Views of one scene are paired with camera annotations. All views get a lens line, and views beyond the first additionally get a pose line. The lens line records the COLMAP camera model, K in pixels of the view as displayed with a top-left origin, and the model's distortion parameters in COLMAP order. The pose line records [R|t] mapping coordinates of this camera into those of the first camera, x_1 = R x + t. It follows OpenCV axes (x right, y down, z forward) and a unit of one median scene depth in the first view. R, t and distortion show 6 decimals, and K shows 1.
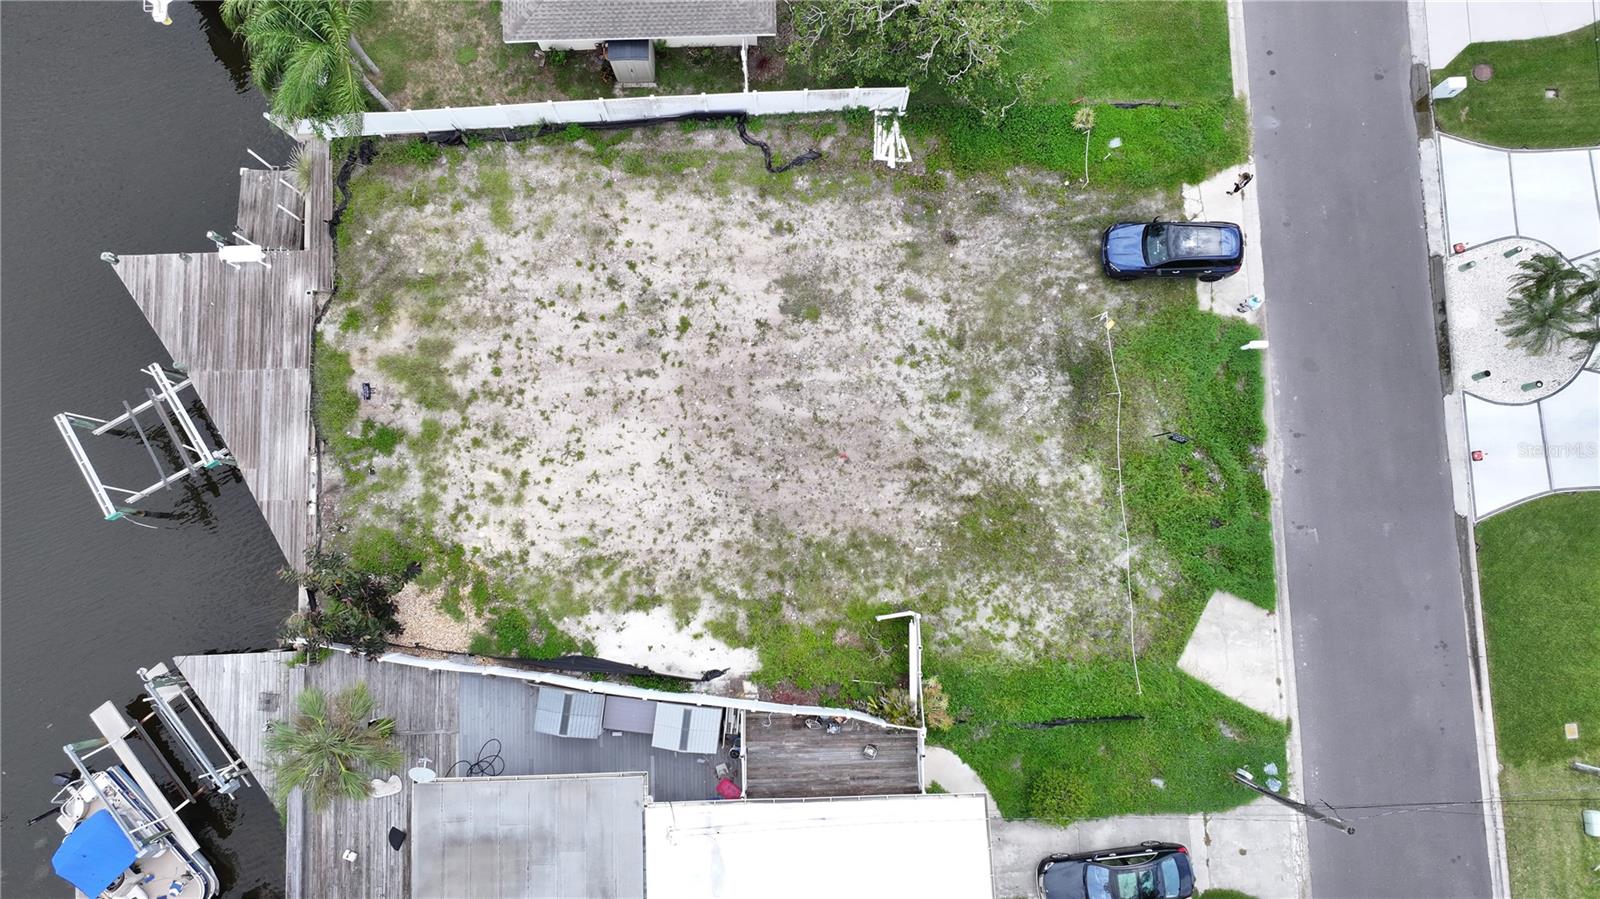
lens RADIAL K [[1122.8, 0, 813.8], [0, 1122.8, 450.3], [0, 0, 1]] dist [0.005195, 0.002228]
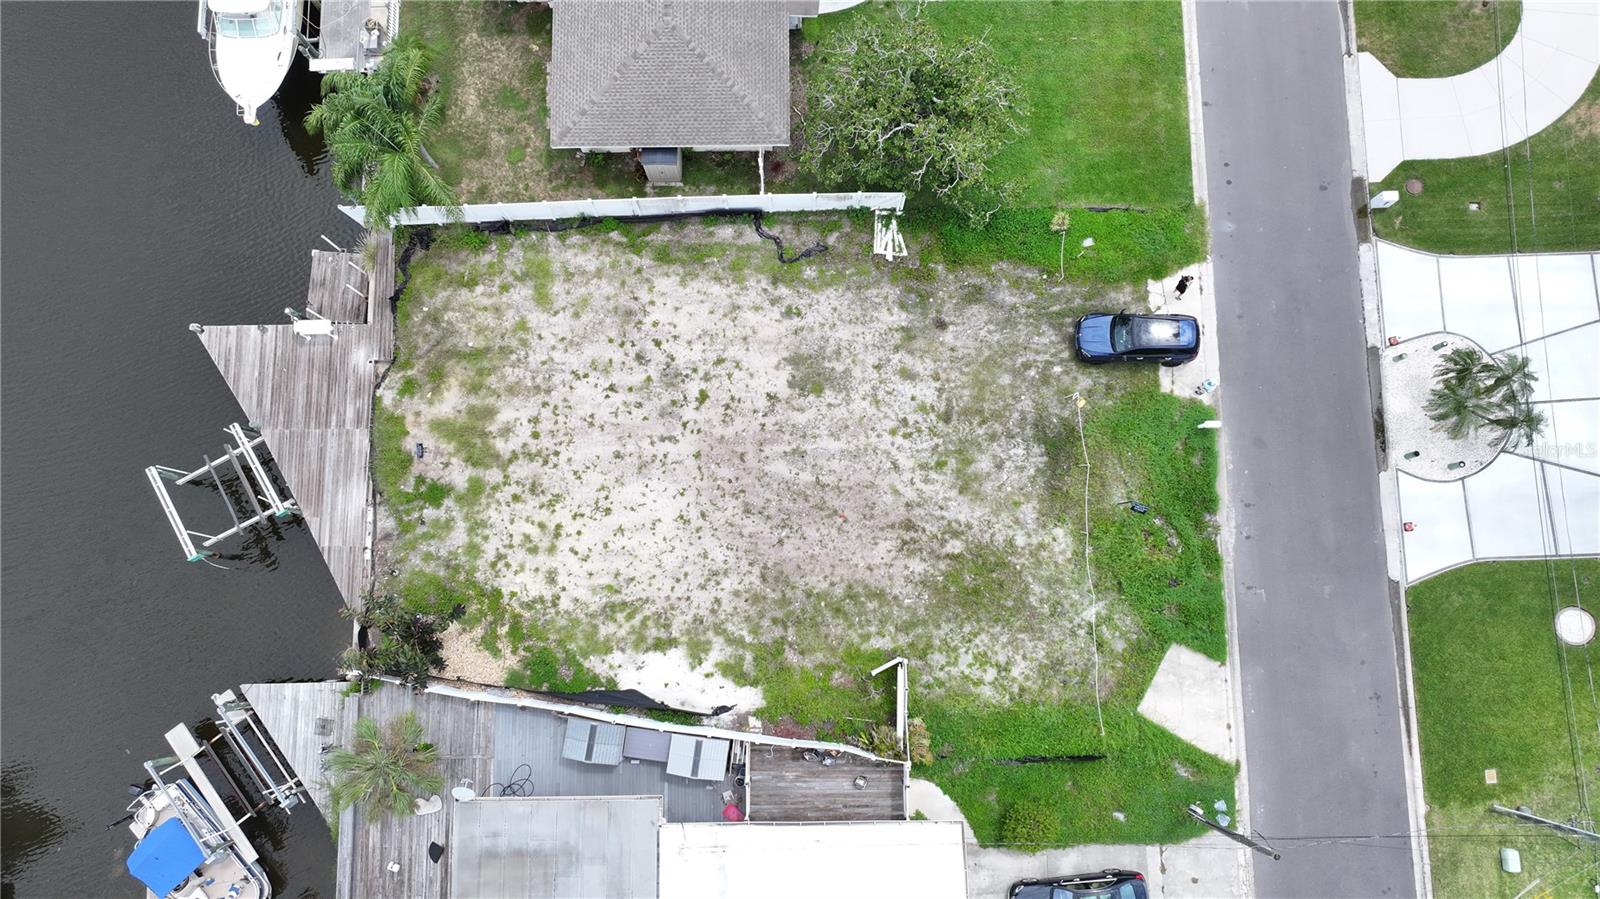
lens RADIAL K [[1122.8, 0, 813.9], [0, 1122.8, 448.2], [0, 0, 1]] dist [0.005195, 0.002228]
pose [[0.999813, 0.018663, -0.005121, 0.002688], [-0.018842, 0.999119, -0.037495, -0.020086], [0.004416, 0.037584, 0.999284, -0.123555]]
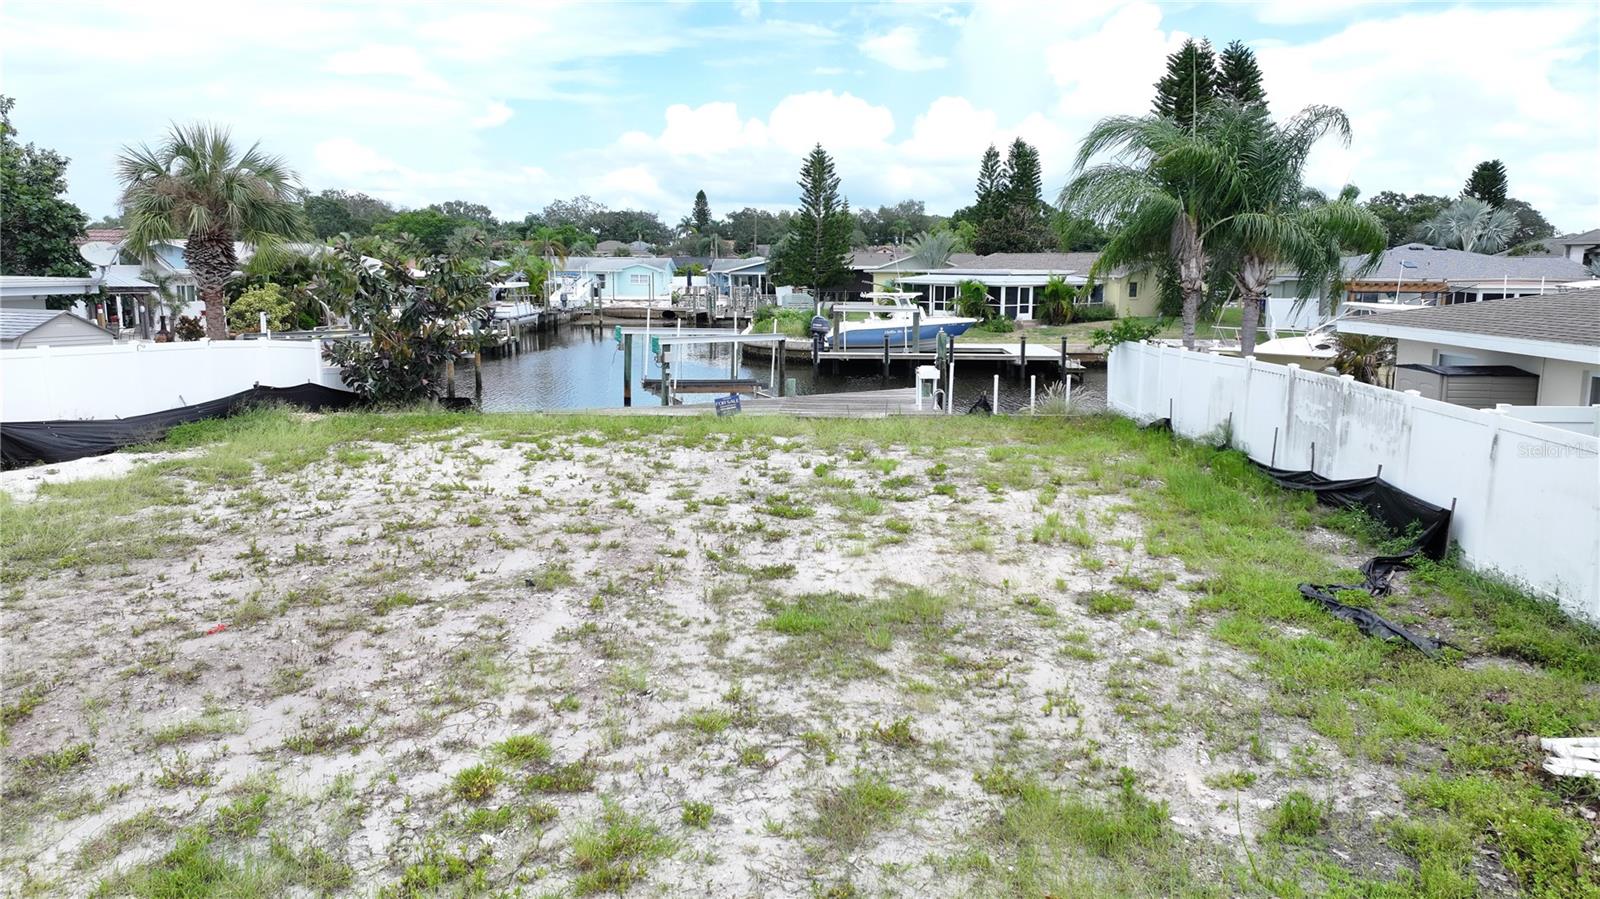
lens RADIAL K [[1122.8, 0, 805.5], [0, 1122.8, 450.5], [0, 0, 1]] dist [0.005195, 0.002228]
pose [[-0.069677, 0.161676, -0.984381, 0.261367], [-0.992455, 0.088565, 0.084794, -0.151862], [0.100891, 0.982862, 0.154285, 0.925445]]
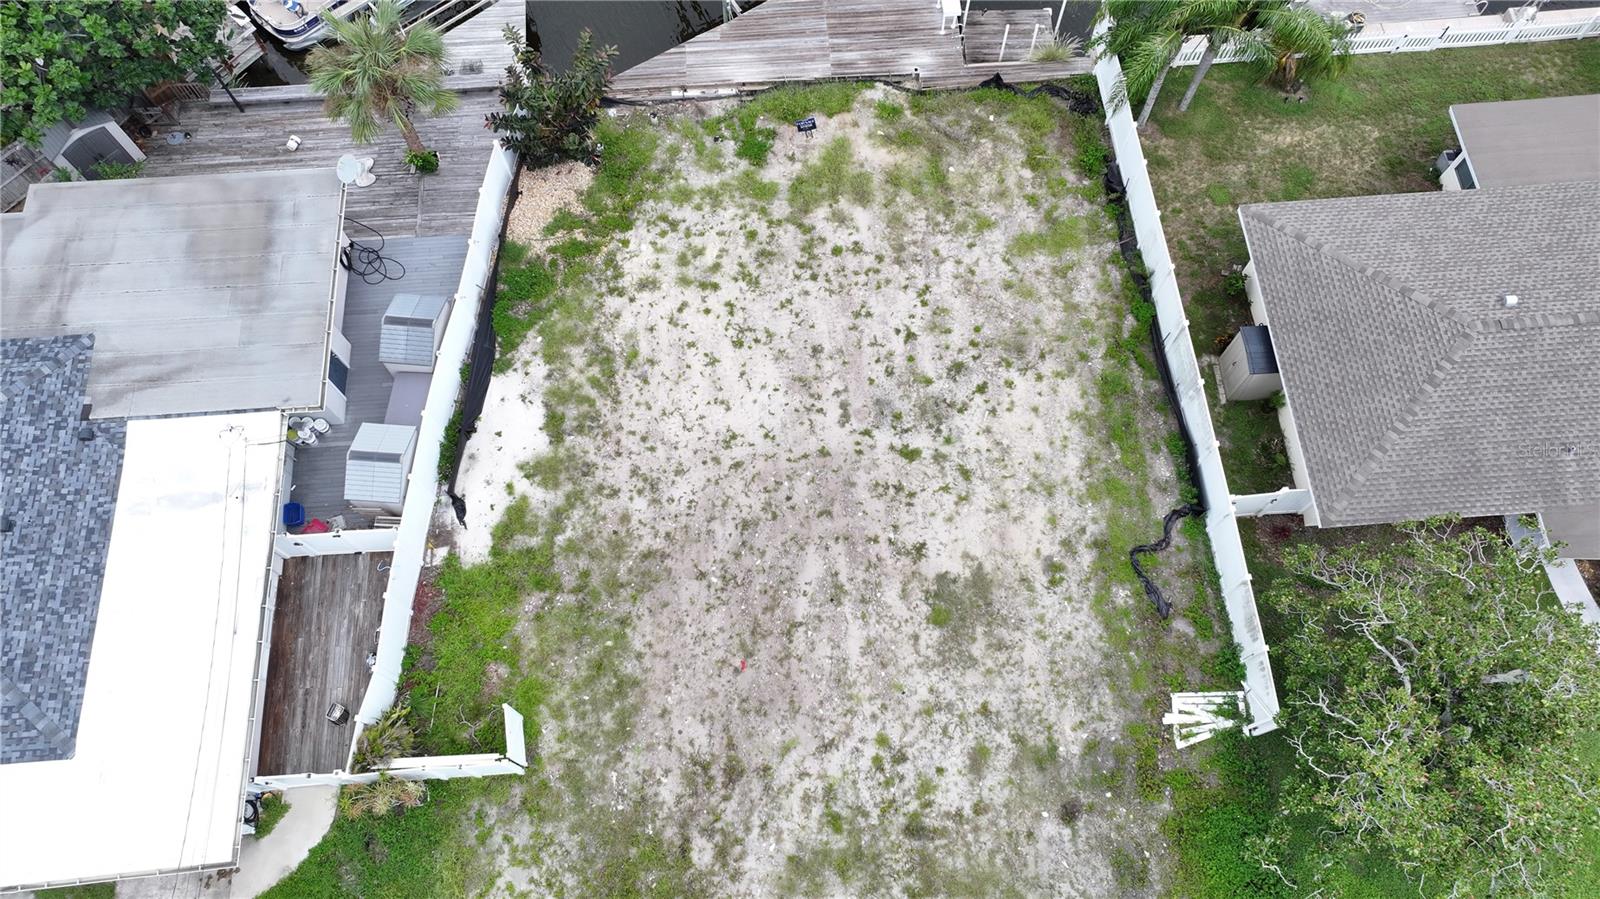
lens RADIAL K [[1122.8, 0, 802.6], [0, 1122.8, 443.7], [0, 0, 1]] dist [0.005195, 0.002228]
pose [[0.039926, 0.924306, -0.379559, 0.170215], [-0.992703, 0.079950, 0.090272, -0.109176], [0.113785, 0.373185, 0.920753, 0.277020]]
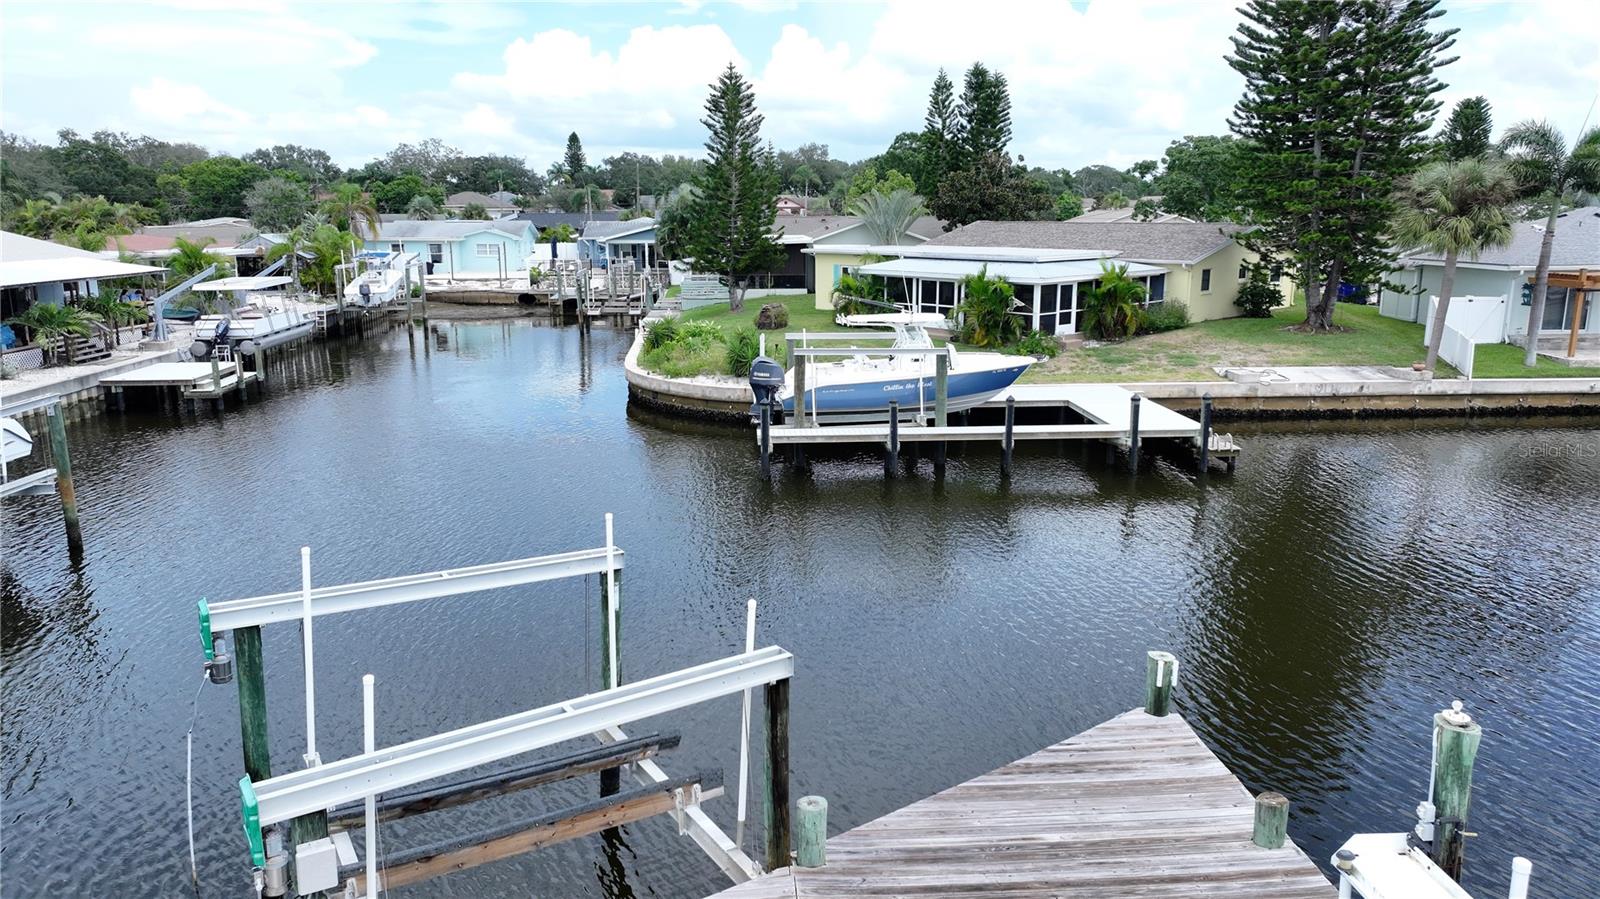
lens RADIAL K [[1122.8, 0, 797.3], [0, 1122.8, 440.2], [0, 0, 1]] dist [0.005195, 0.002228]
pose [[0.026151, 0.201411, -0.979158, -0.347477], [-0.993763, 0.111455, -0.003615, -0.079823], [0.108404, 0.973145, 0.203070, 0.877542]]
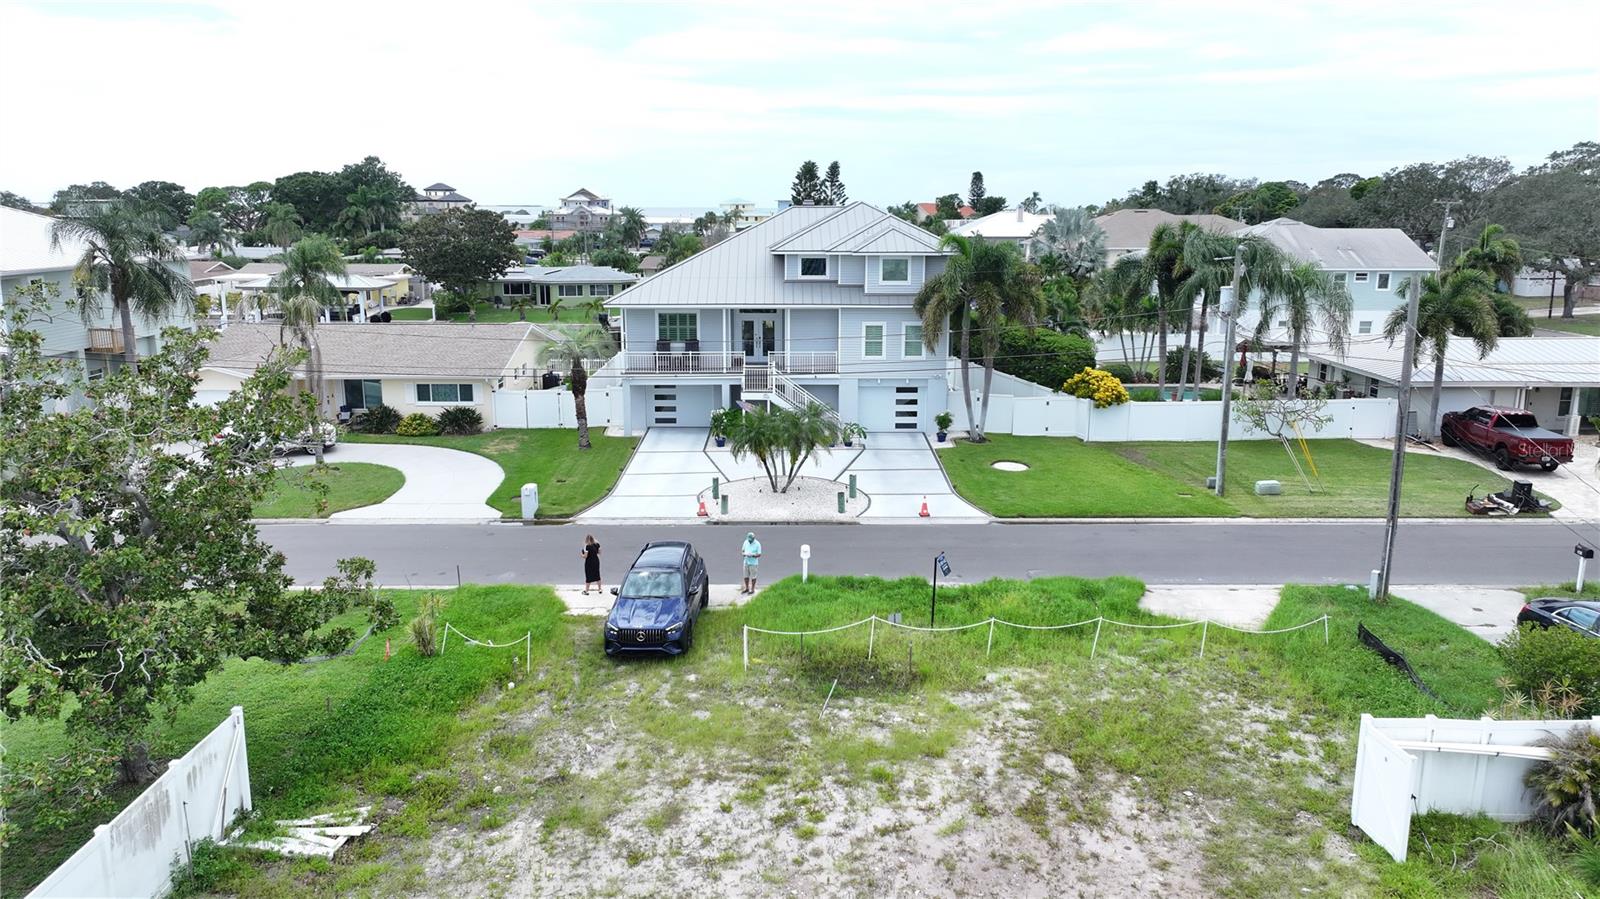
lens RADIAL K [[1122.8, 0, 805.0], [0, 1122.8, 444.8], [0, 0, 1]] dist [0.005195, 0.002228]
pose [[0.031576, -0.207553, 0.977714, -0.337433], [0.993360, 0.114789, -0.007714, -0.095343], [-0.110629, 0.971466, 0.209799, 0.754188]]
